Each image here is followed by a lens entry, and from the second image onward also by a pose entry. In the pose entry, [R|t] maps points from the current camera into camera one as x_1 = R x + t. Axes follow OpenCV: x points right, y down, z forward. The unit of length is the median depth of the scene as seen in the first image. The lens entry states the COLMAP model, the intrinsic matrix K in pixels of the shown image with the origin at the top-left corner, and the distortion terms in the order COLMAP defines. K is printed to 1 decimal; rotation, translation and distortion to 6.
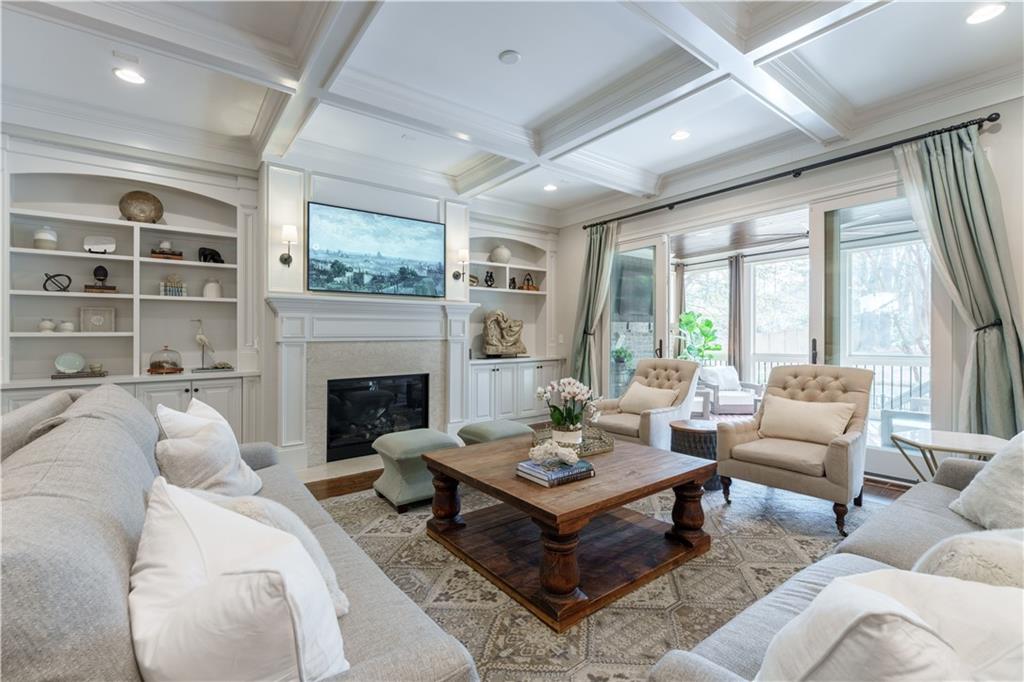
lens RADIAL K [[447.2, 0, 507.5], [0, 447.2, 336.5], [0, 0, 1]] dist [-0.000866, 0.000013]
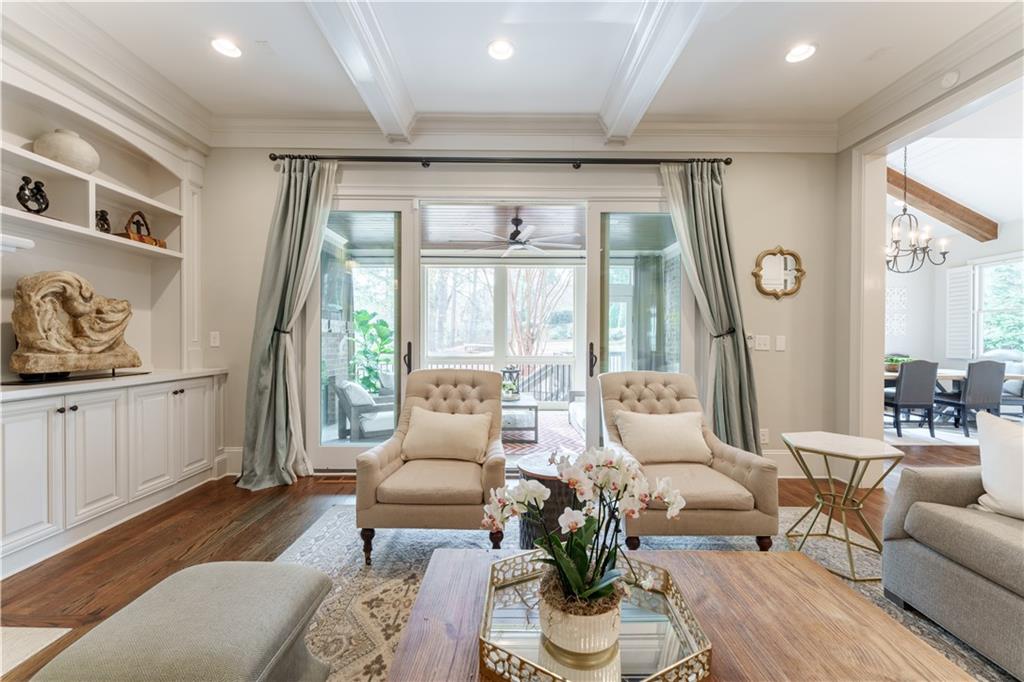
lens RADIAL K [[405.6, 0, 508.6], [0, 405.6, 346.7], [0, 0, 1]] dist [0.001283, -0.000159]
pose [[0.603895, -0.000845, 0.797063, -0.076101], [-0.013826, 0.999838, 0.011536, 0.004126], [-0.796944, -0.017987, 0.603786, 0.408986]]
